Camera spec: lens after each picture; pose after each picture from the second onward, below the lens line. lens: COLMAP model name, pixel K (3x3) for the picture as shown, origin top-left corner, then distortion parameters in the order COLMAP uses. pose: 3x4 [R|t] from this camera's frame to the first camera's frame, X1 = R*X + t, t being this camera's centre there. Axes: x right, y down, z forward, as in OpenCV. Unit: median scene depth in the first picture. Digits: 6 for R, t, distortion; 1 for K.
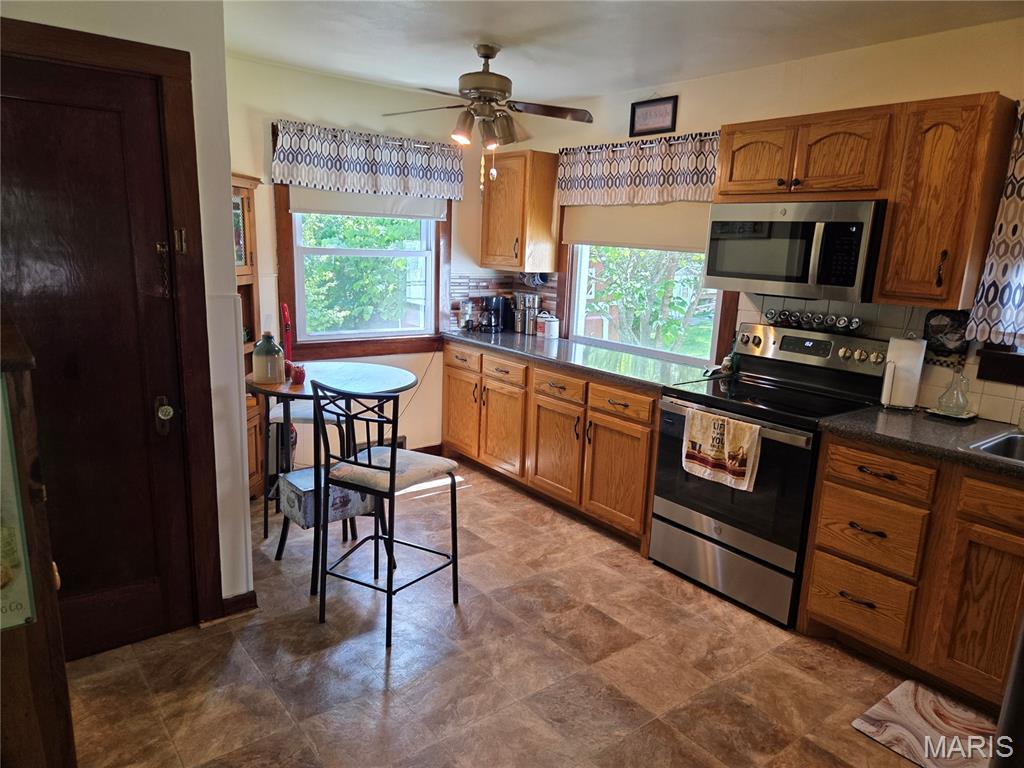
lens RADIAL K [[685.6, 0, 500.8], [0, 685.6, 389.8], [0, 0, 1]] dist [0.073166, -0.063910]
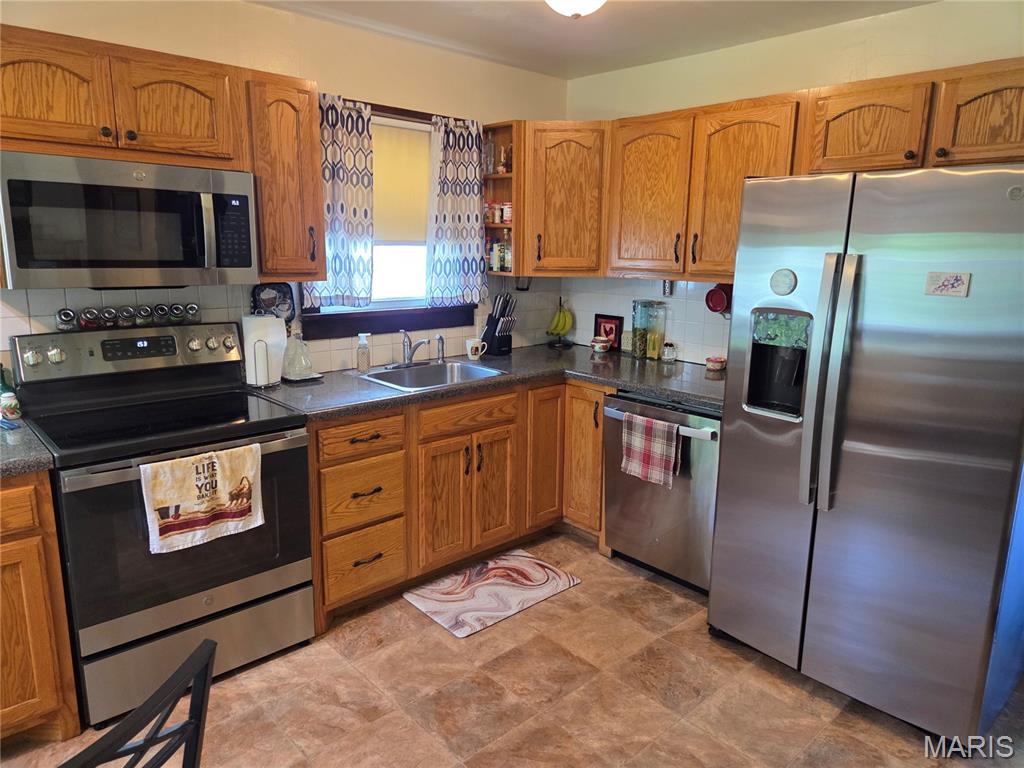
lens RADIAL K [[687.3, 0, 519.4], [0, 687.3, 384.5], [0, 0, 1]] dist [0.071860, -0.066841]
pose [[-0.097257, -0.241578, 0.965495, -0.407320], [0.191348, 0.947458, 0.256340, -0.155448], [-0.976692, 0.209676, -0.045922, 0.675229]]
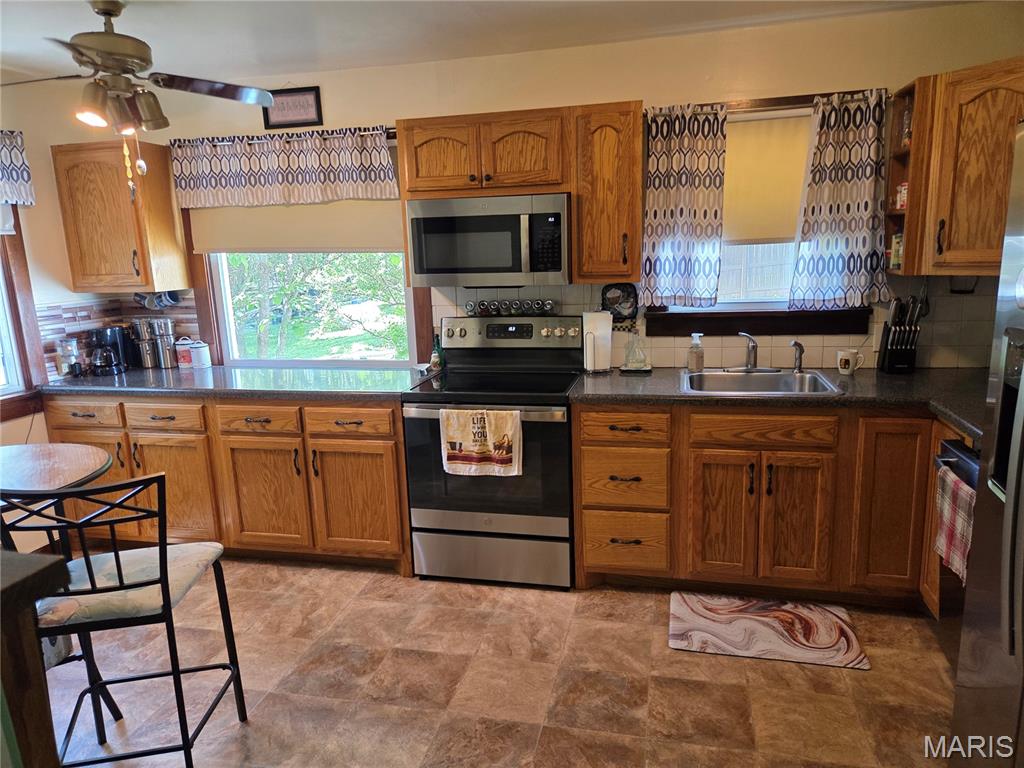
lens RADIAL K [[688.2, 0, 511.7], [0, 688.2, 386.8], [0, 0, 1]] dist [0.072322, -0.063233]
pose [[0.772044, -0.189704, 0.606598, -0.239015], [0.197003, 0.978837, 0.055381, -0.039994], [-0.604267, 0.076745, 0.793078, 0.172147]]
